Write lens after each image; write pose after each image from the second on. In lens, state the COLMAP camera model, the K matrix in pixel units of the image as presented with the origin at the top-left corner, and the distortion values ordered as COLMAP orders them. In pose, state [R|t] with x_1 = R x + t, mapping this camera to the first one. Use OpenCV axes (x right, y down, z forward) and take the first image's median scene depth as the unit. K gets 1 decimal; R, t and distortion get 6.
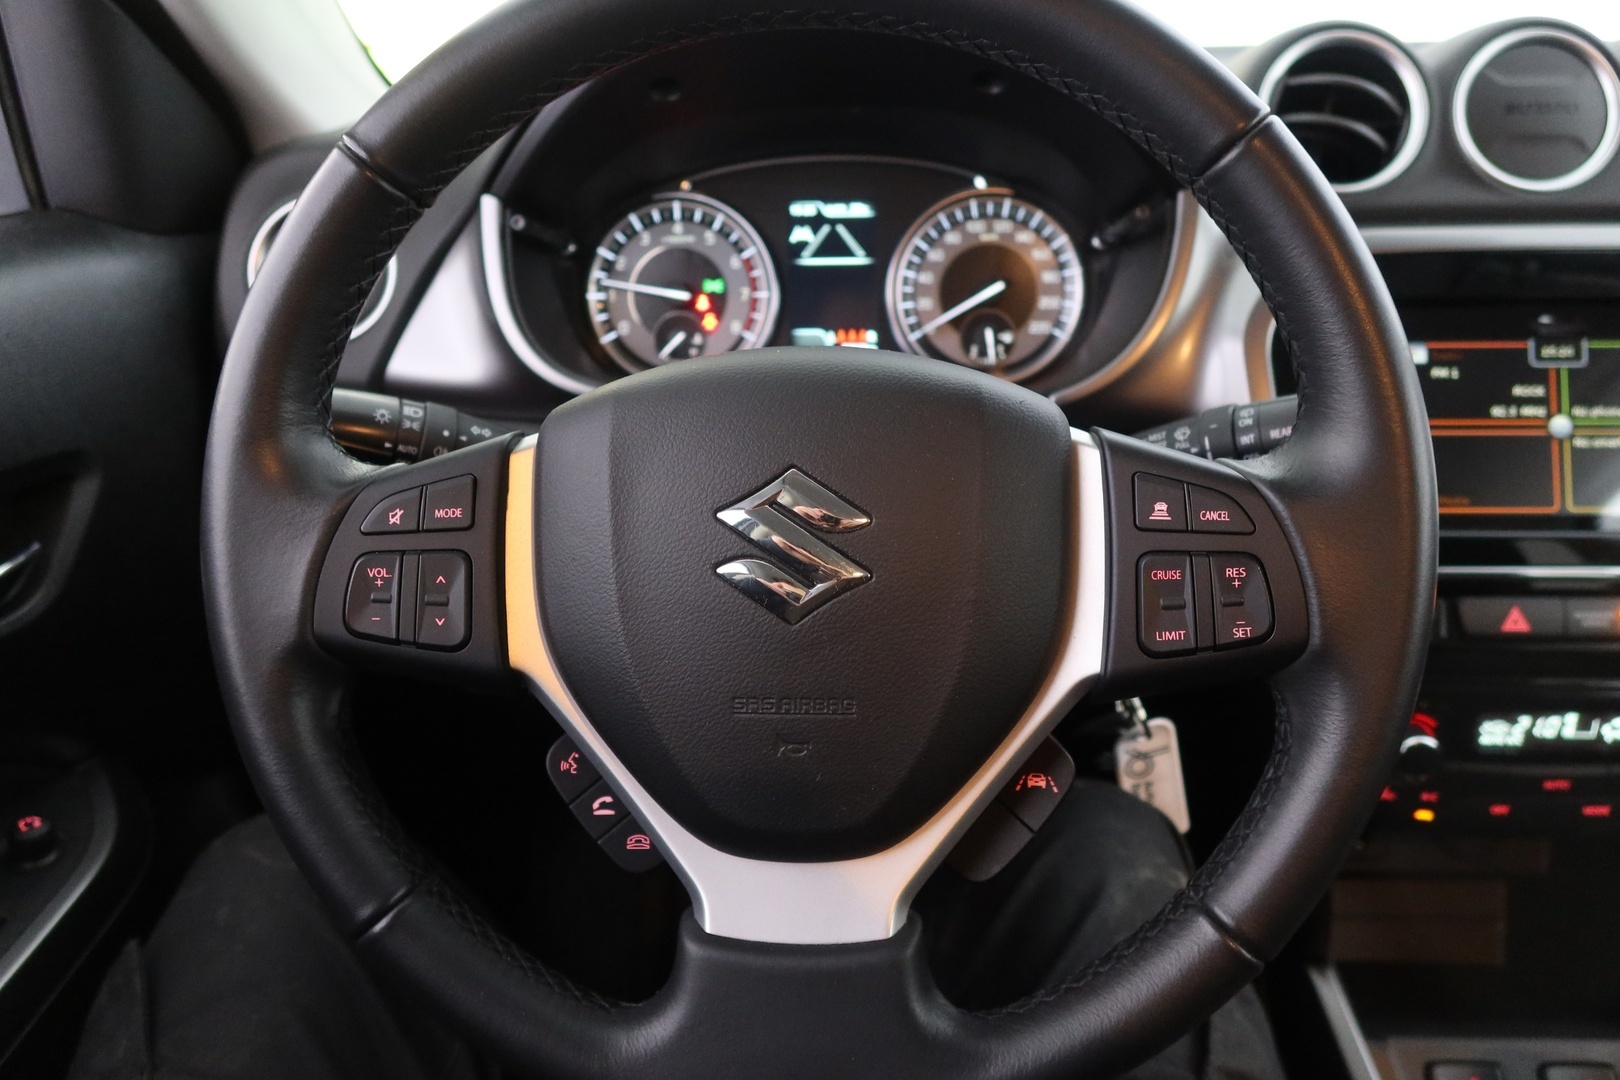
lens RADIAL K [[1139.7, 0, 806.6], [0, 1139.7, 538.7], [0, 0, 1]] dist [0.001916, 0.005636]
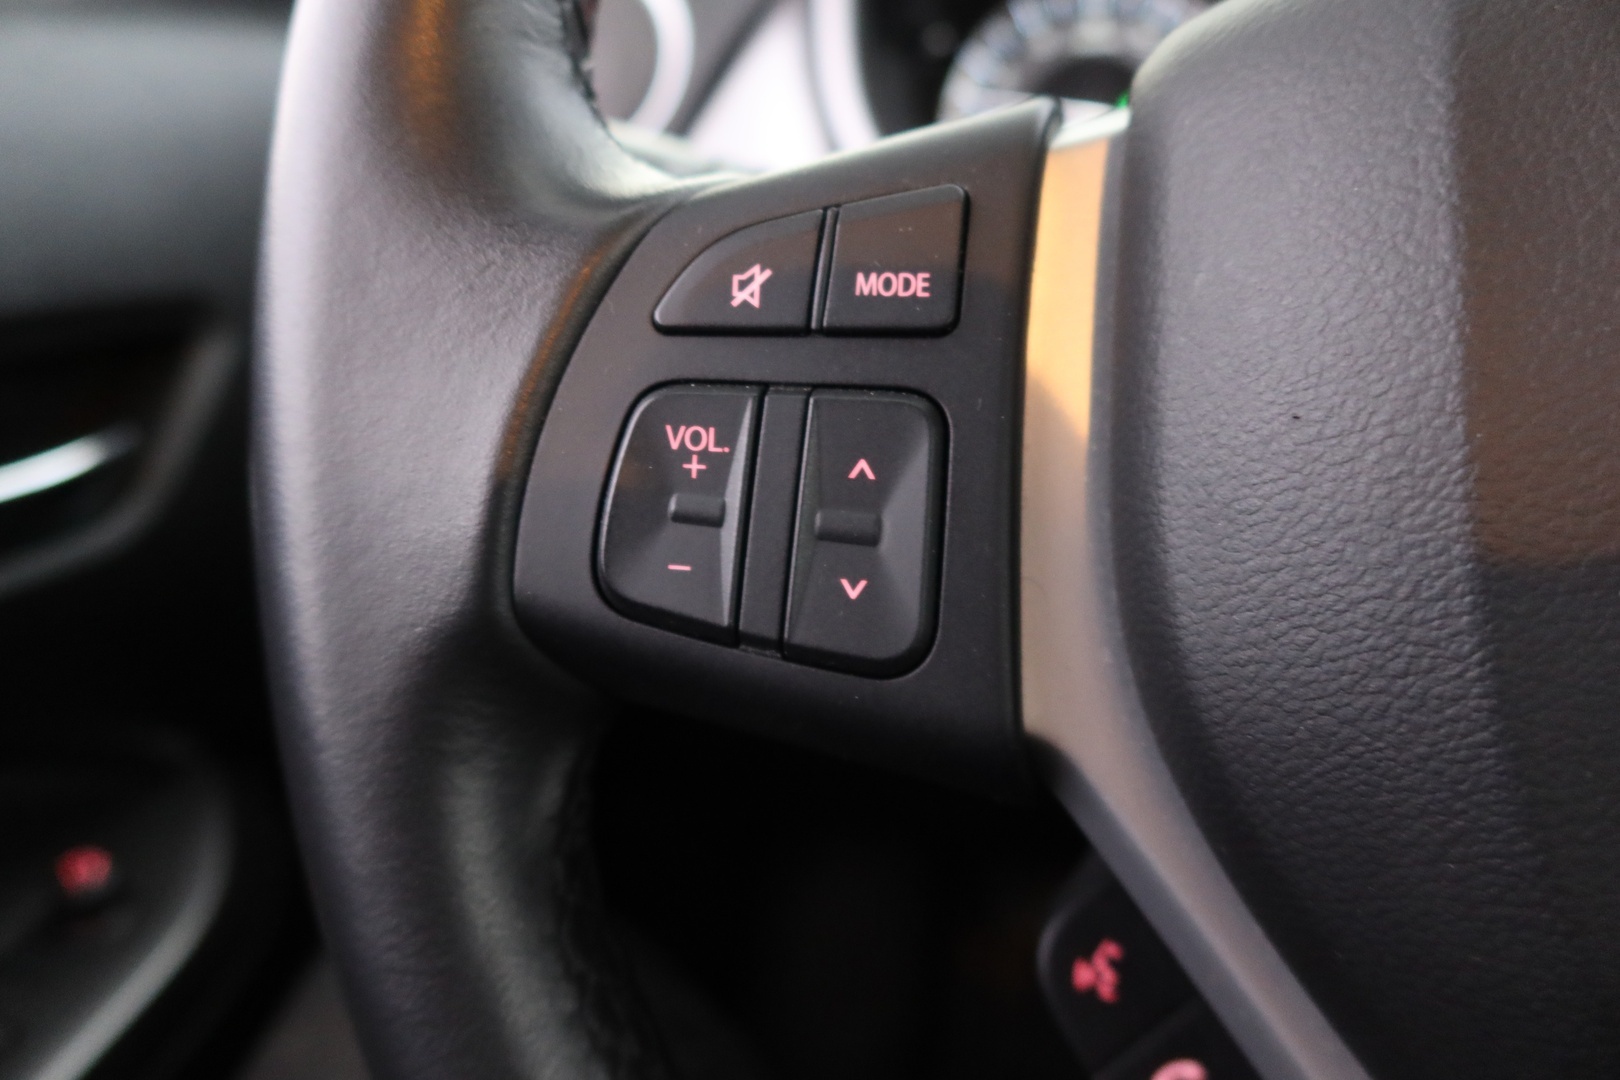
lens RADIAL K [[1139.7, 0, 808.9], [0, 1139.7, 546.9], [0, 0, 1]] dist [0.001916, 0.005636]
pose [[0.984604, 0.063158, -0.162993, -0.278871], [-0.063332, 0.997984, 0.004132, 0.059511], [0.162926, 0.006254, 0.986619, 0.651758]]
